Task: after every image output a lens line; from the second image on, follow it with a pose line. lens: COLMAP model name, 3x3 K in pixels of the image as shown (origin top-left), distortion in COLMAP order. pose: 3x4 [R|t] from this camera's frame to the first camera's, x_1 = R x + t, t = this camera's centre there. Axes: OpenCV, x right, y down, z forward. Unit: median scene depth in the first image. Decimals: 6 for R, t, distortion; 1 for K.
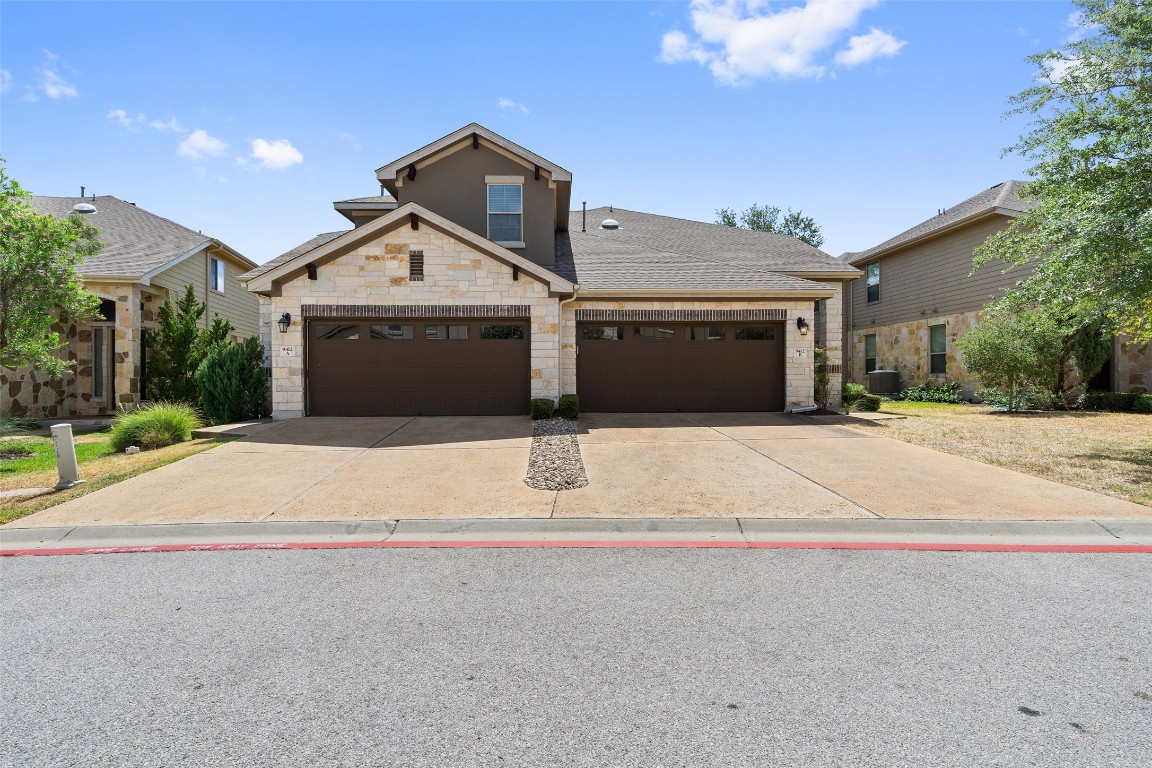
lens RADIAL K [[521.5, 0, 576.0], [0, 521.5, 384.0], [0, 0, 1]] dist [-0.010441, 0.000411]
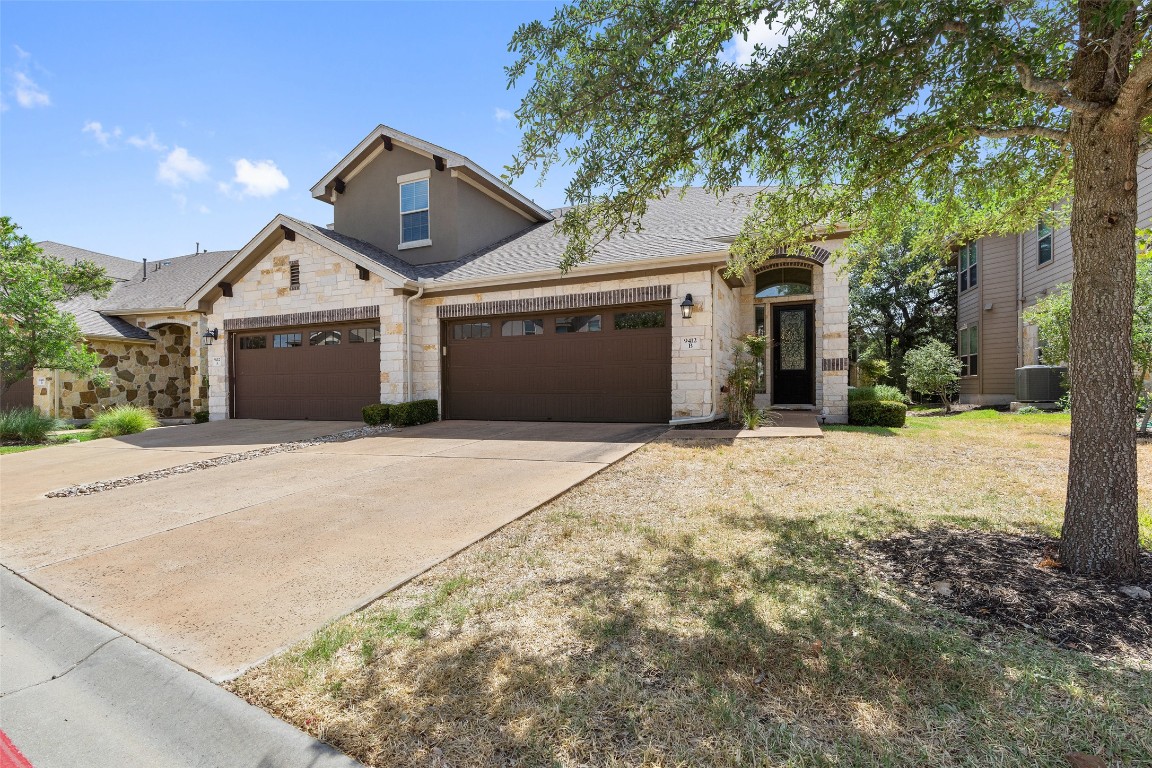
lens RADIAL K [[521.5, 0, 576.0], [0, 521.5, 384.0], [0, 0, 1]] dist [-0.010441, 0.000411]
pose [[0.910804, -0.011790, -0.412670, 0.612642], [0.008641, 0.999918, -0.009495, 0.002861], [0.412748, 0.005082, 0.910831, 0.287727]]
